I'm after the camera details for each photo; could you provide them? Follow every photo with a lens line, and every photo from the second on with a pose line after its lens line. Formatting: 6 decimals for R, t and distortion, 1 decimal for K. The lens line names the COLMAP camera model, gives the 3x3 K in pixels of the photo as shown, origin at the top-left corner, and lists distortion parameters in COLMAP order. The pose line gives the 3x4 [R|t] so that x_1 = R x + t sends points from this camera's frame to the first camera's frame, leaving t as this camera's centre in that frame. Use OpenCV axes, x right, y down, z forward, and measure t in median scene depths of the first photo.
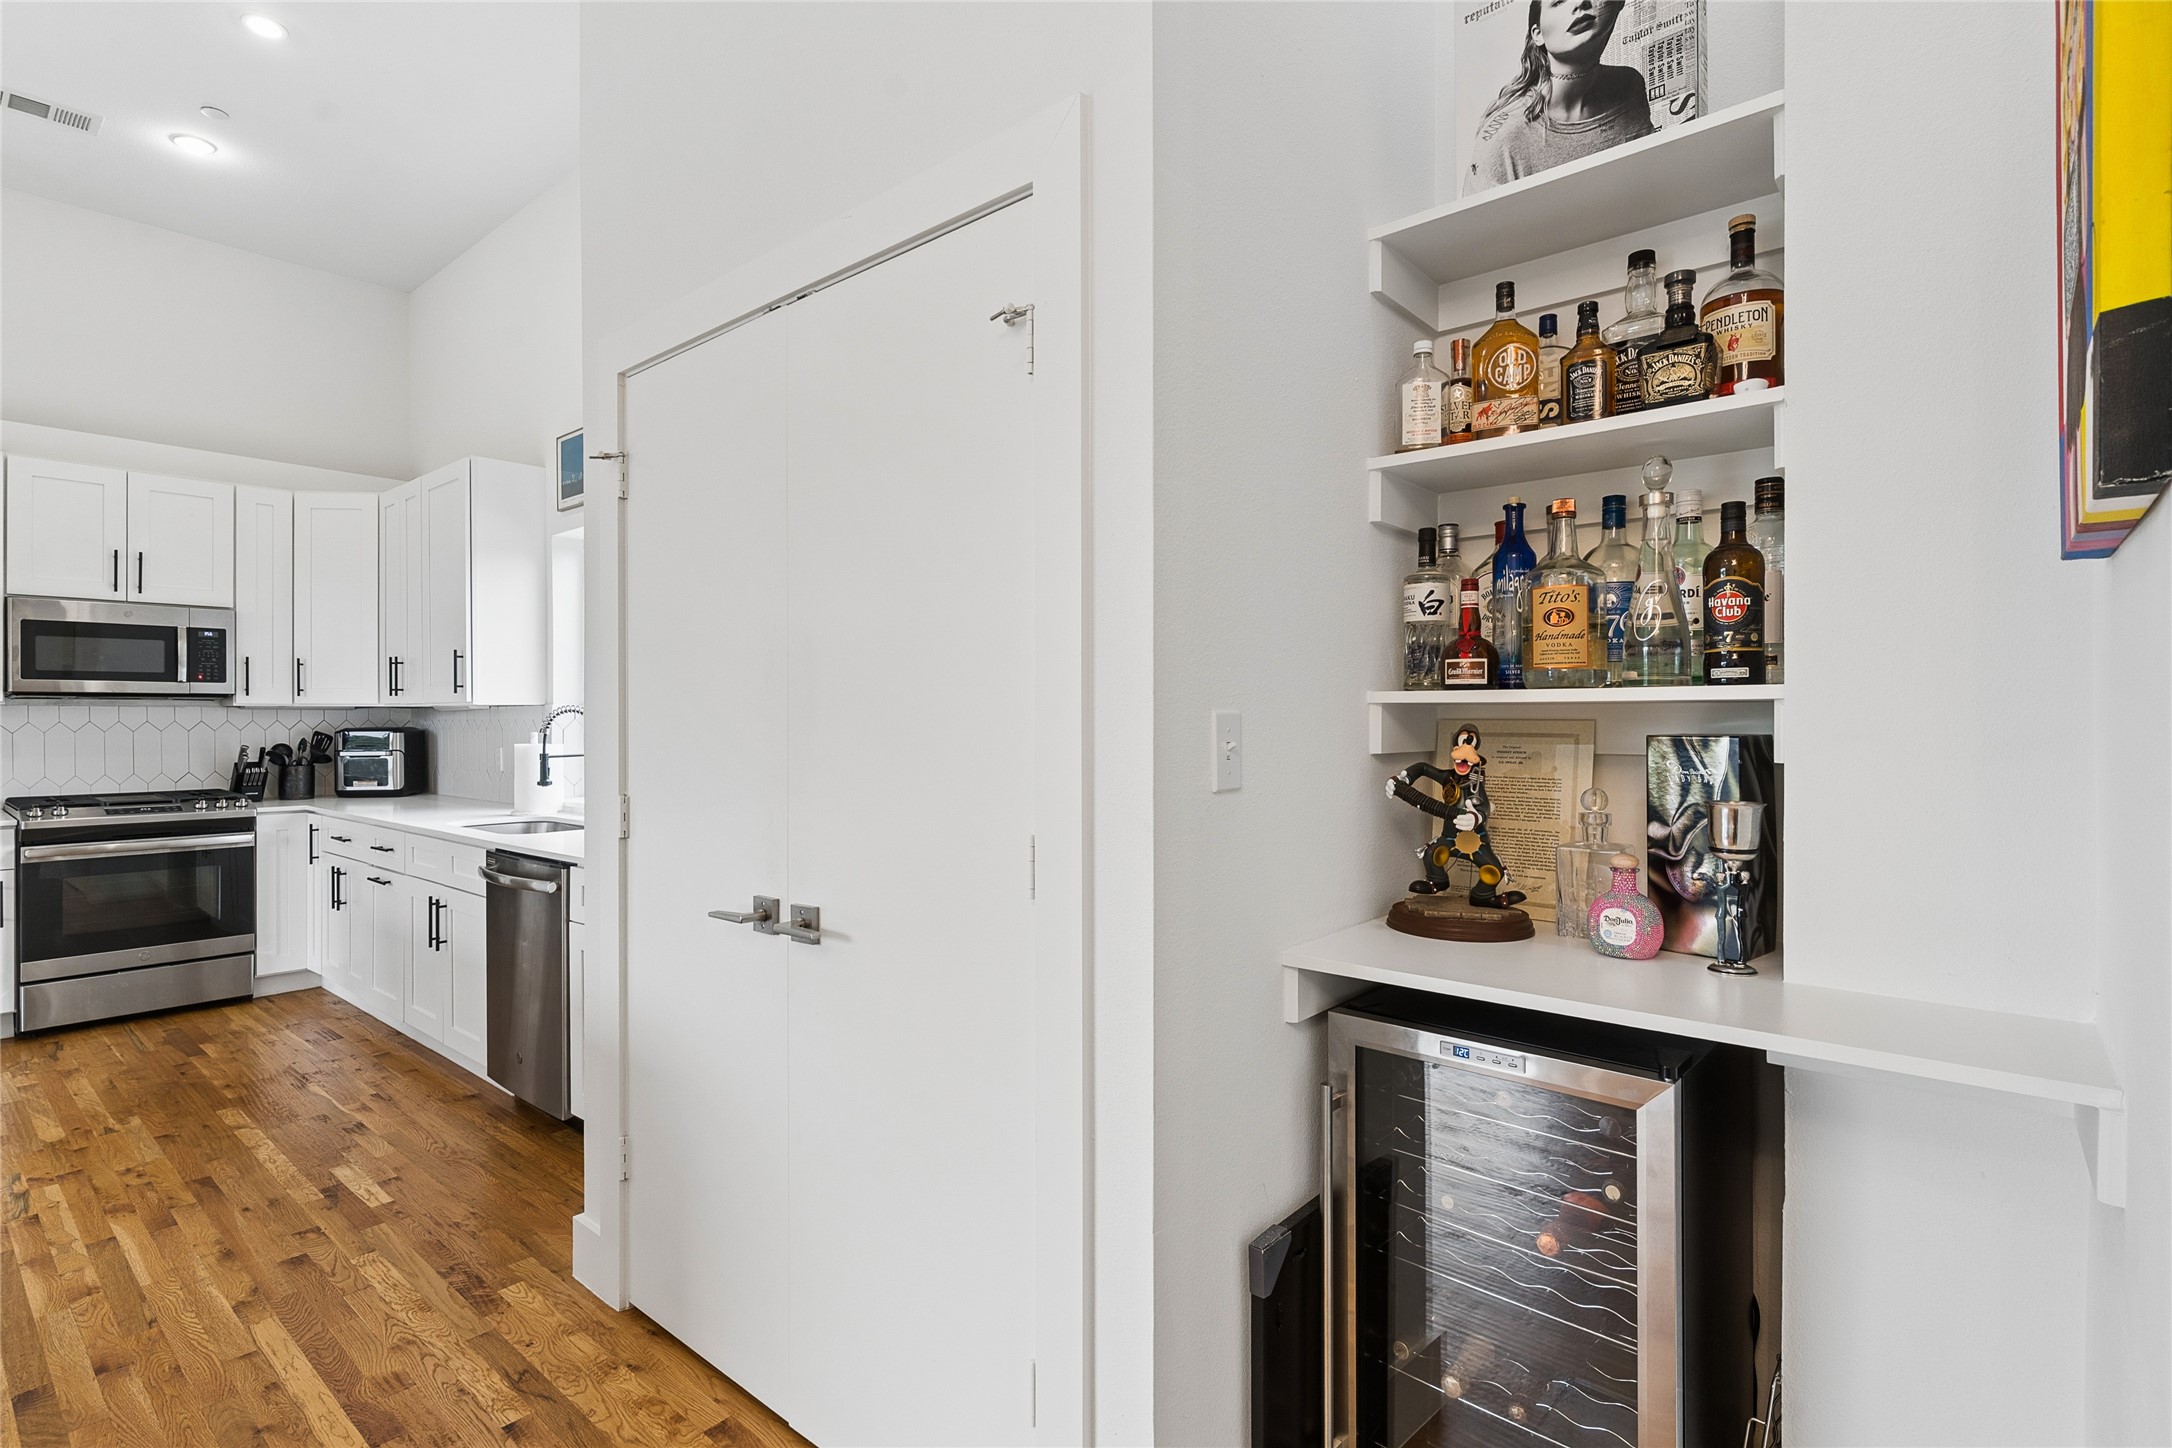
lens RADIAL K [[1040.9, 0, 1091.3], [0, 1040.9, 713.1], [0, 0, 1]] dist [-0.001690, -0.001861]
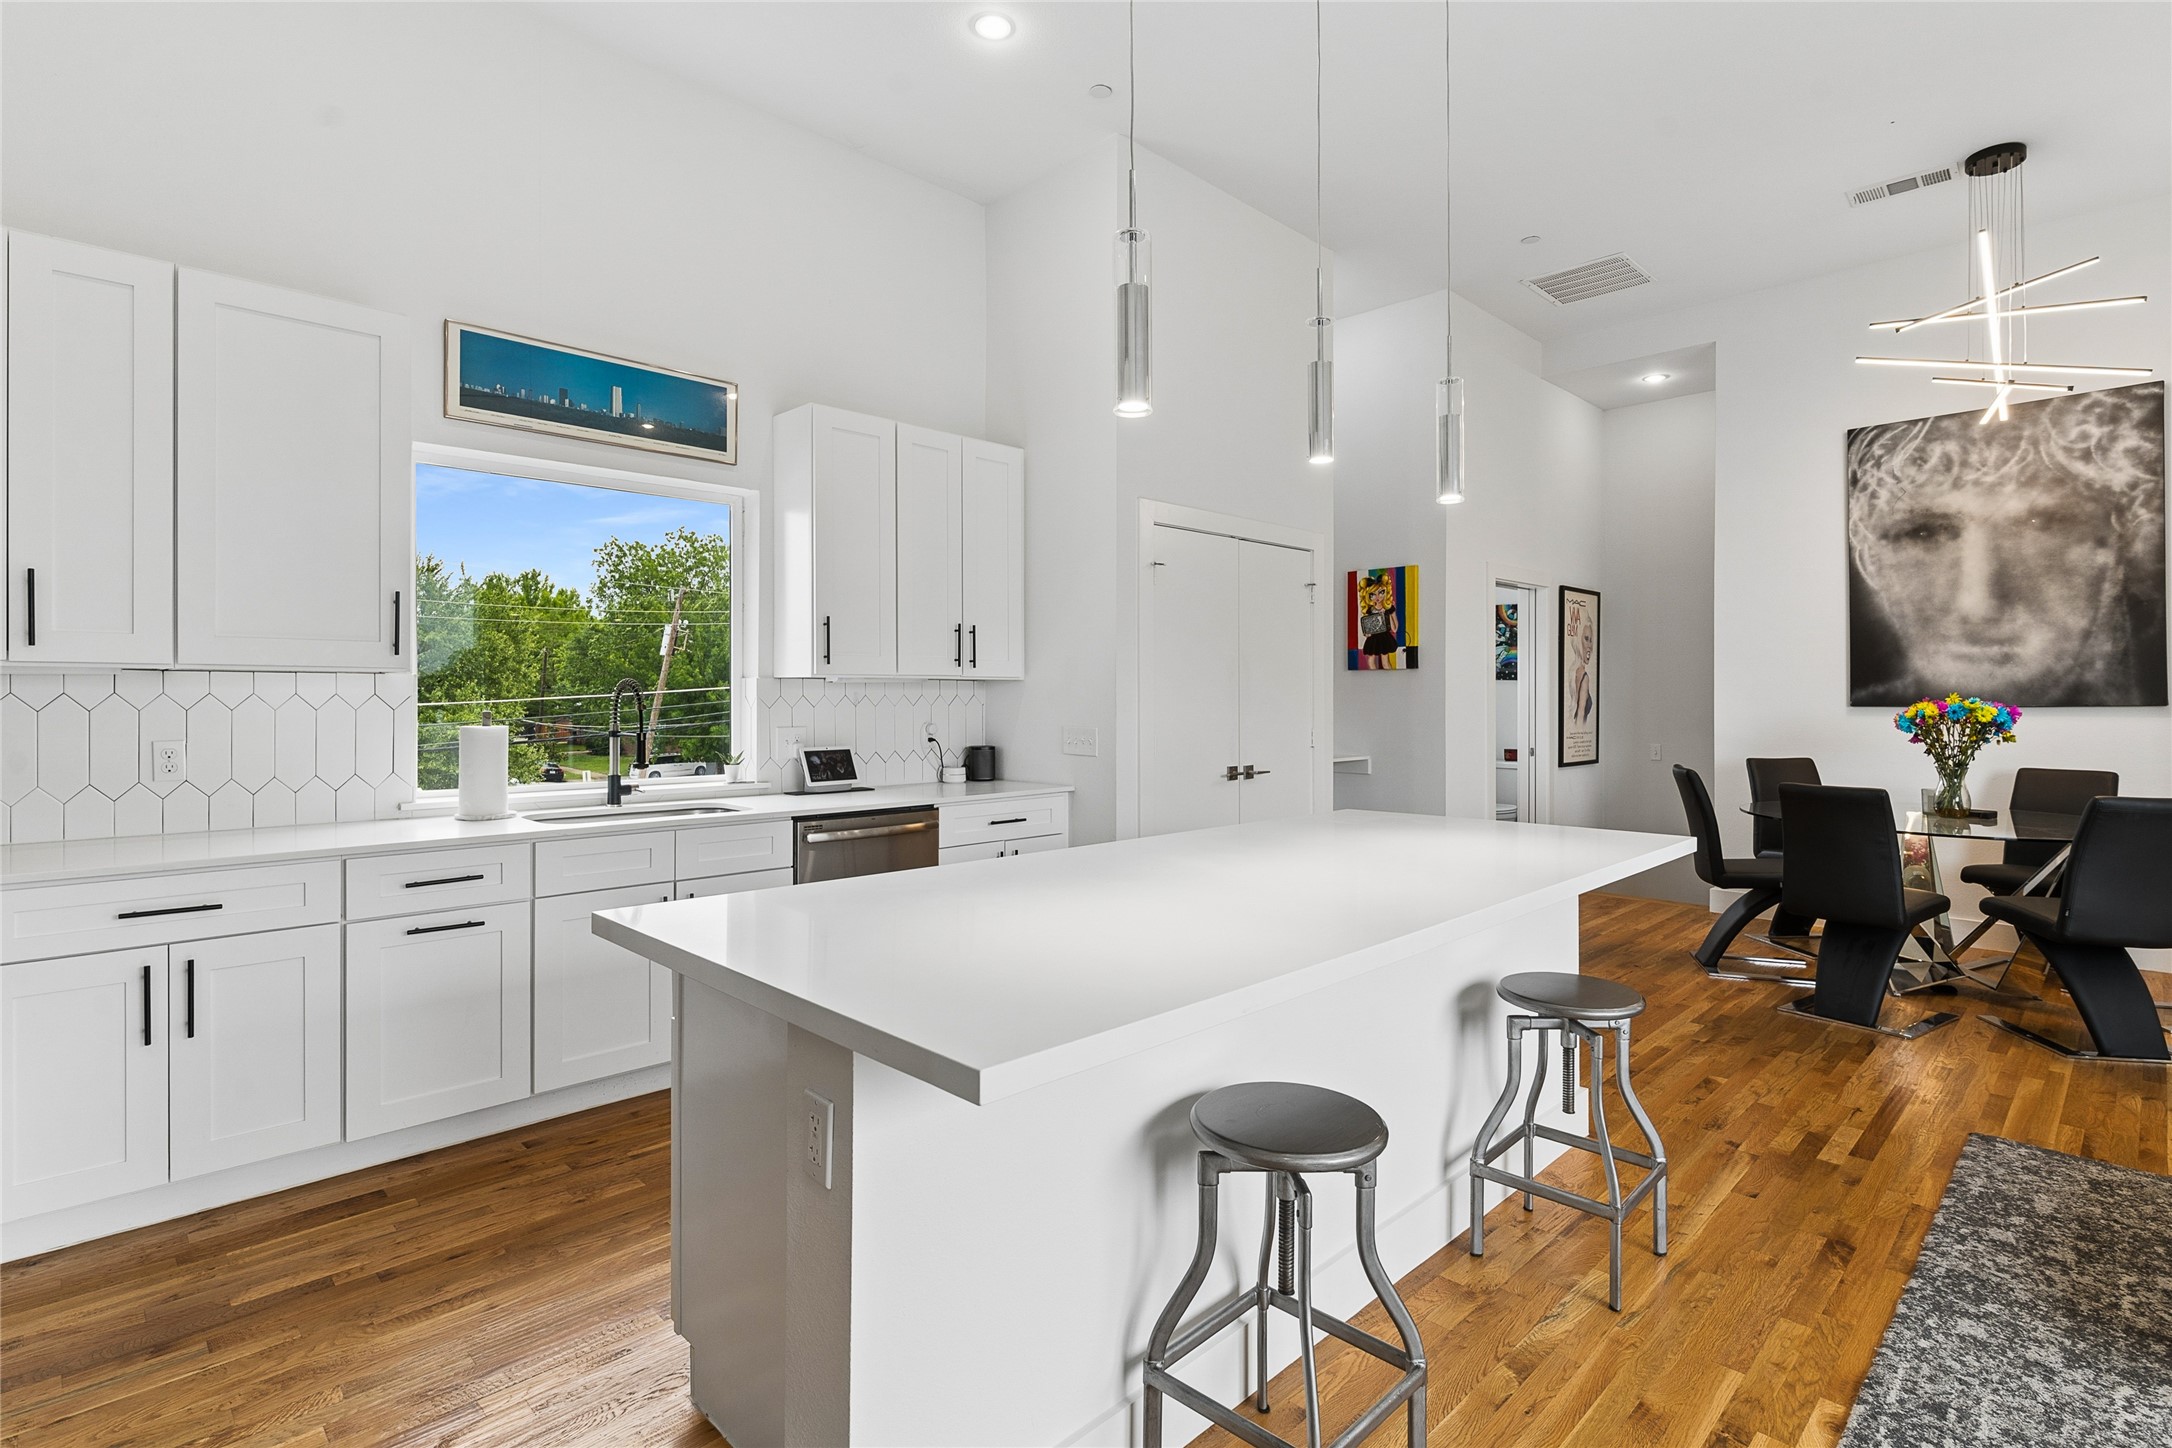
lens RADIAL K [[1048.8, 0, 1088.8], [0, 1048.8, 693.7], [0, 0, 1]] dist [0.002317, -0.000530]
pose [[0.093177, 0.007546, 0.995621, -1.200391], [-0.006649, 0.999954, -0.006957, 0.007715], [-0.995627, -0.005972, 0.093223, 0.457354]]
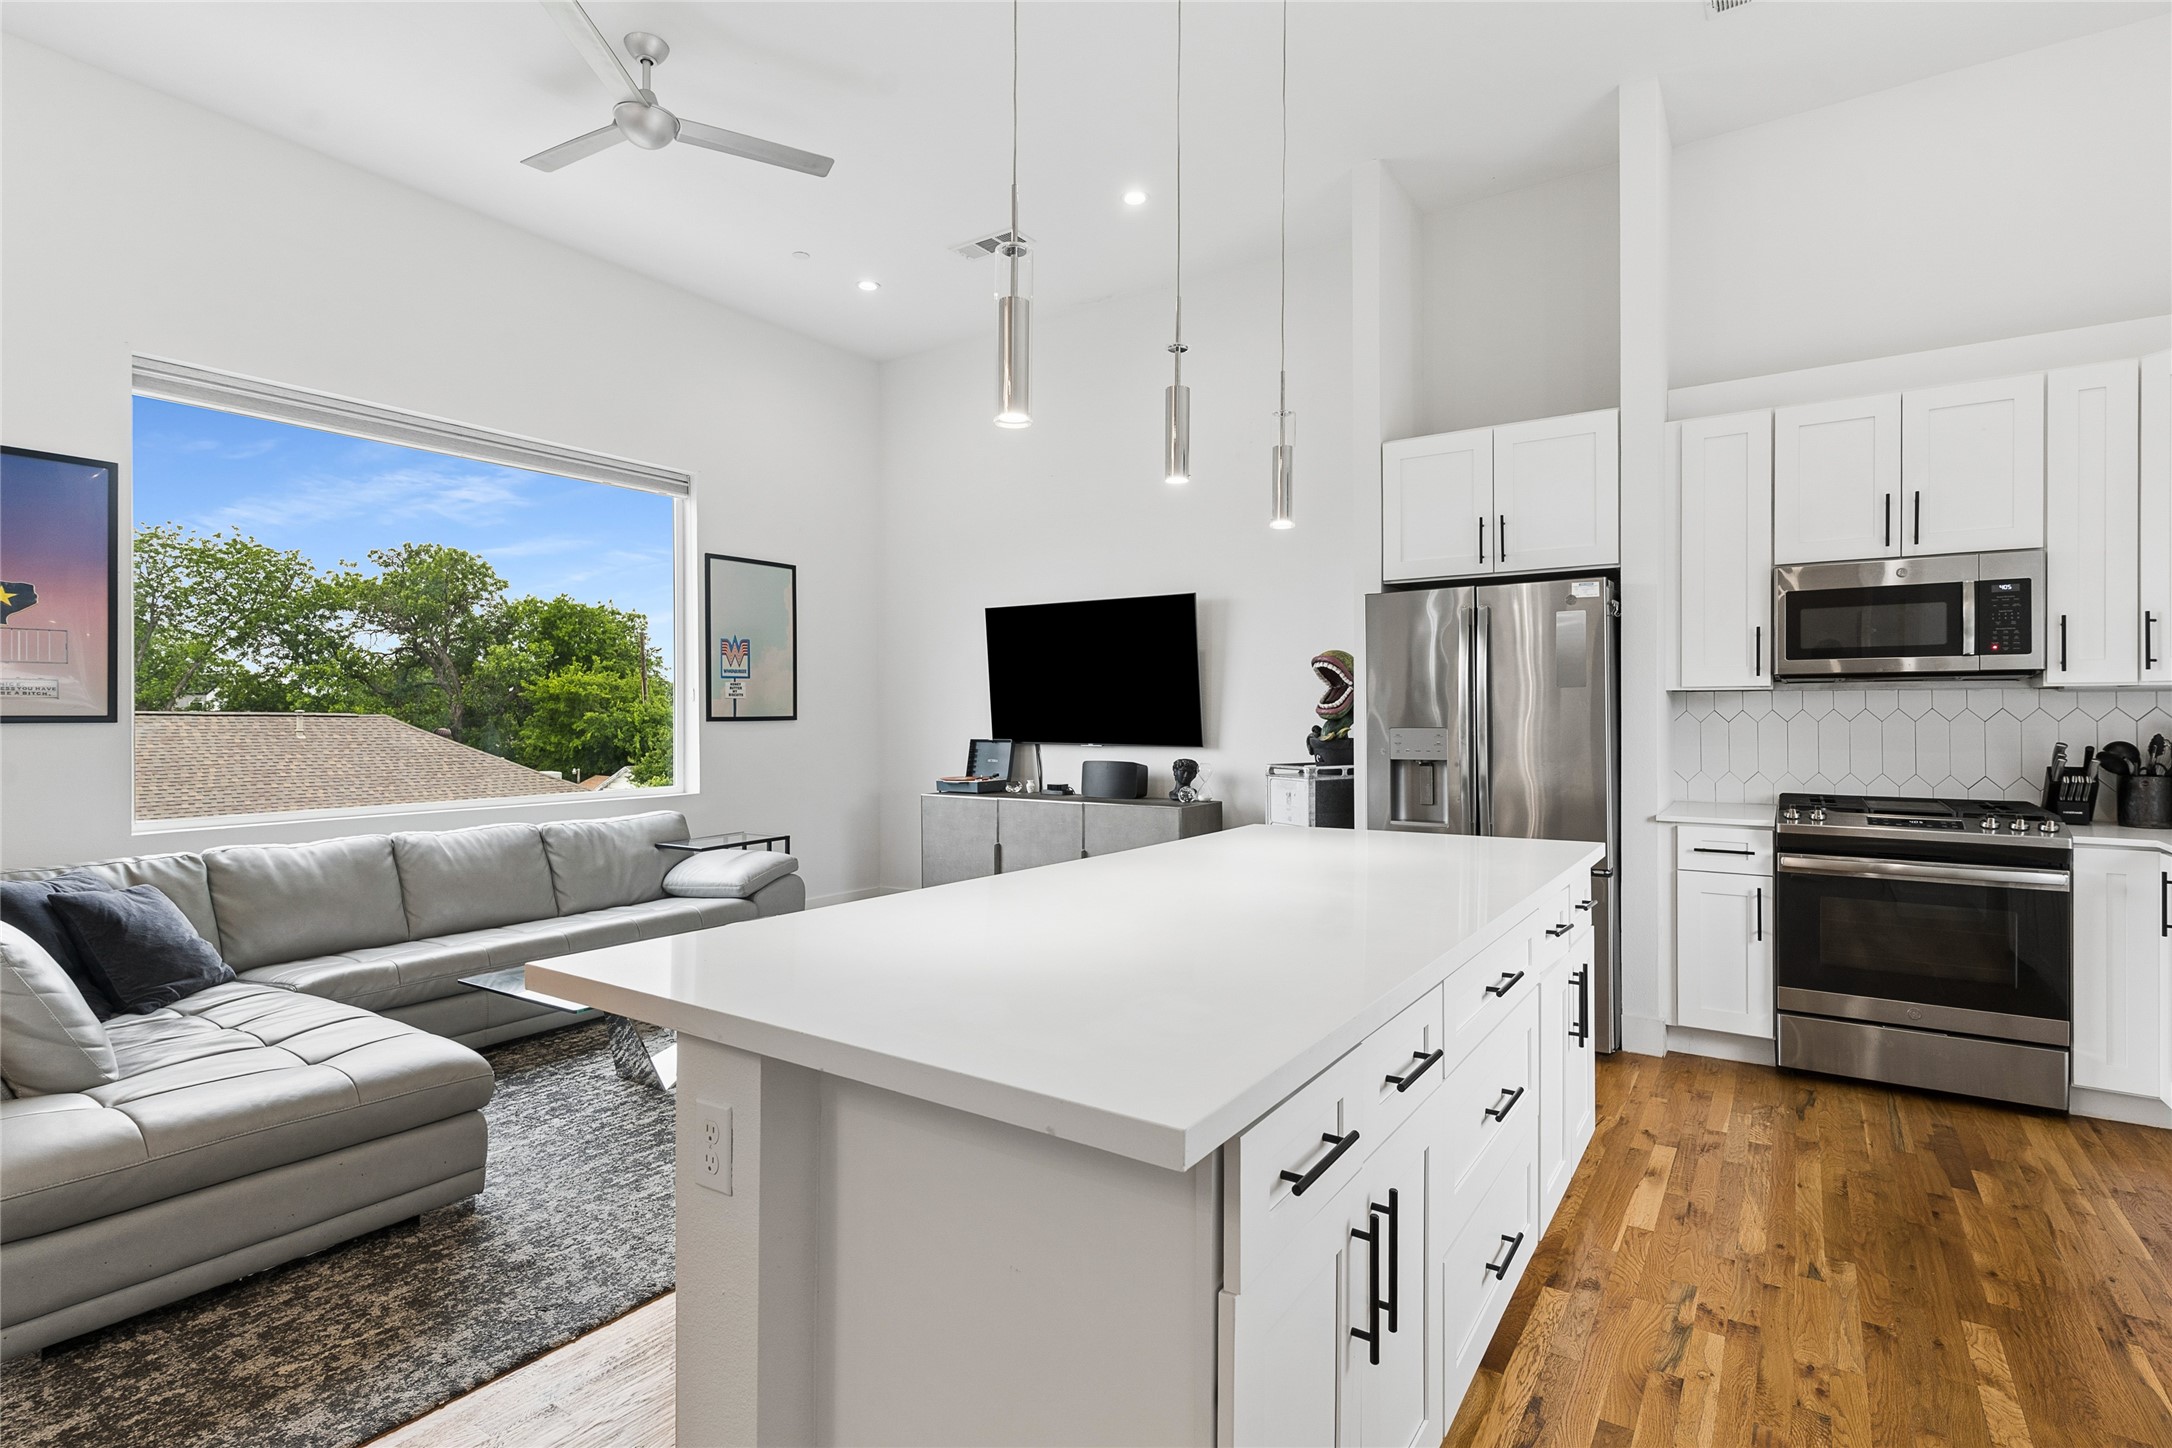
lens RADIAL K [[1052.8, 0, 1087.0], [0, 1052.8, 714.6], [0, 0, 1]] dist [0.001809, -0.000310]
pose [[0.100817, 0.004164, -0.994896, -0.190271], [0.004763, 0.999978, 0.004668, 0.006092], [0.994894, -0.005210, 0.100795, 0.299169]]
